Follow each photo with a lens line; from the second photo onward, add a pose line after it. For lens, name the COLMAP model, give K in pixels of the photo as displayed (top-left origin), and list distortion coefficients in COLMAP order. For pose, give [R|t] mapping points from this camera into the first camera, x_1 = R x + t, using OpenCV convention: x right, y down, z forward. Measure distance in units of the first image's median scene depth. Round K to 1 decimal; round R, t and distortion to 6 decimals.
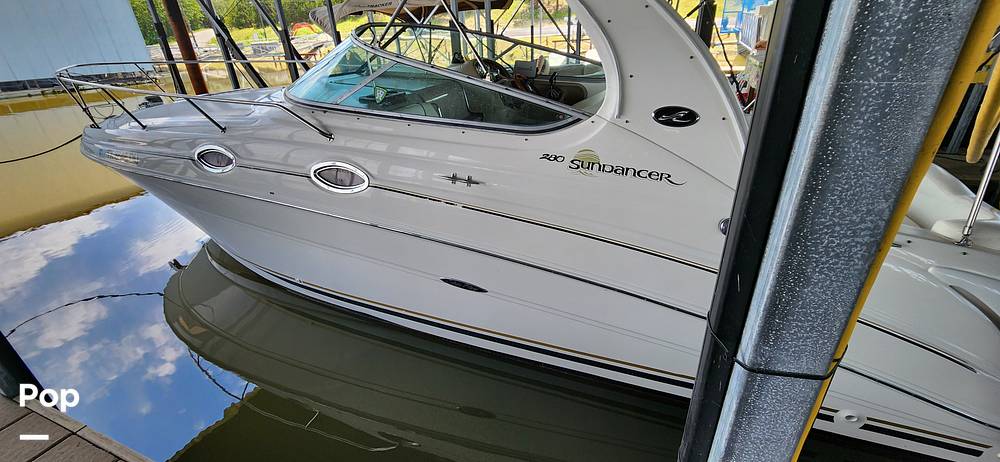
lens RADIAL K [[408.2, 0, 509.2], [0, 408.2, 236.0], [0, 0, 1]] dist [-0.000518, -0.000536]
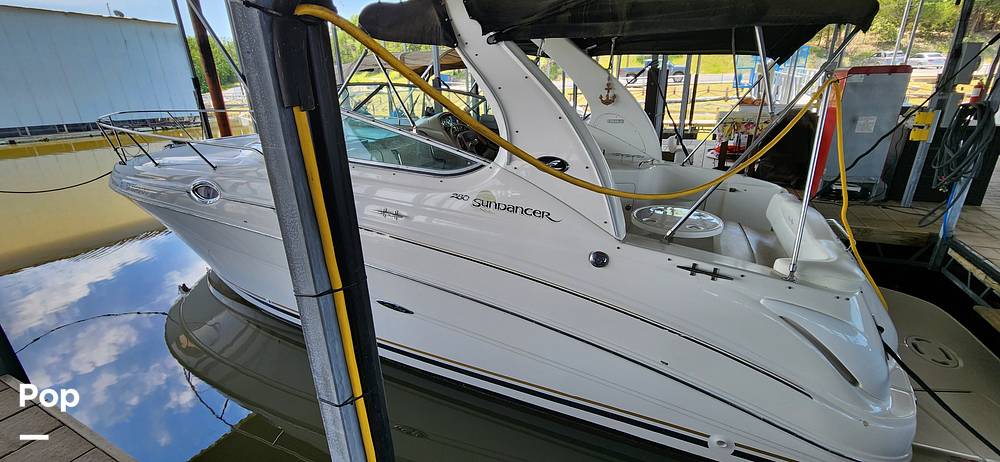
lens RADIAL K [[408.2, 0, 509.2], [0, 408.2, 236.0], [0, 0, 1]] dist [-0.000518, -0.000536]
pose [[0.997612, 0.030926, -0.061755, 0.189285], [-0.037335, 0.993719, -0.105493, 0.022860], [0.058105, 0.107547, 0.992501, -0.085766]]
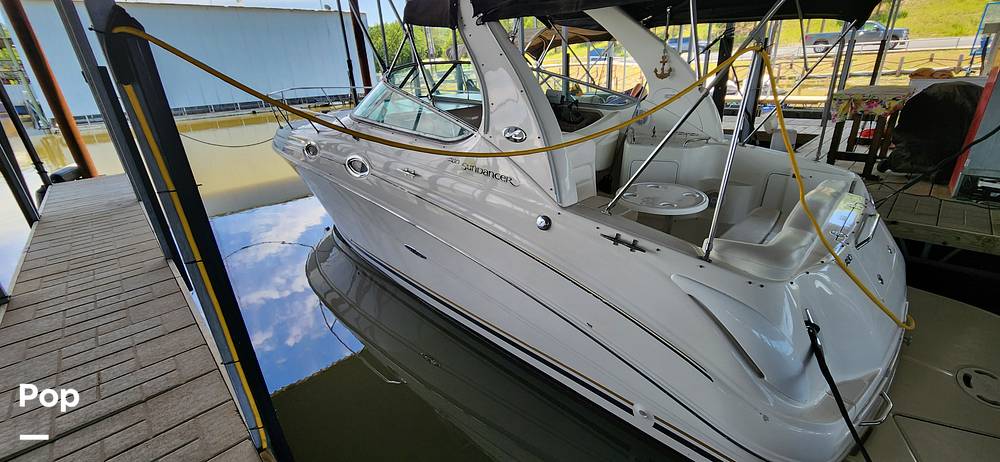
lens RADIAL K [[408.2, 0, 517.7], [0, 408.2, 236.1], [0, 0, 1]] dist [-0.000347, -0.000162]
pose [[0.919236, 0.141876, -0.367255, 0.491505], [-0.161081, 0.986696, -0.022011, 0.030800], [0.359246, 0.079392, 0.929860, -0.101919]]
